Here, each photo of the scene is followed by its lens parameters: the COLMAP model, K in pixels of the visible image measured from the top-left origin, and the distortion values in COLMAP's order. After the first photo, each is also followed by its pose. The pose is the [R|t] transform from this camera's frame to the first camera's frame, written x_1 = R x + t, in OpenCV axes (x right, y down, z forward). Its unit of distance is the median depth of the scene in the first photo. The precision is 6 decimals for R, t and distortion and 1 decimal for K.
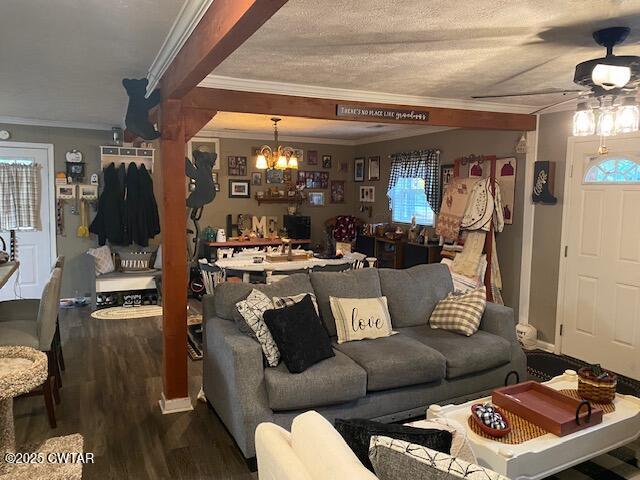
lens RADIAL K [[486.8, 0, 322.2], [0, 486.8, 234.6], [0, 0, 1]] dist [0.029871, -0.034042]
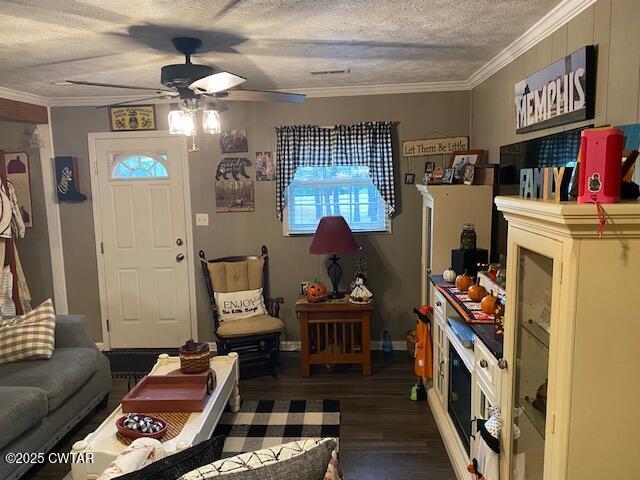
lens RADIAL K [[486.8, 0, 318.9], [0, 486.8, 242.4], [0, 0, 1]] dist [0.029871, -0.034042]
pose [[0.491909, -0.133667, 0.860324, -0.180393], [0.116685, 0.989351, 0.086997, -0.015525], [-0.862792, 0.057592, 0.502268, 0.136634]]
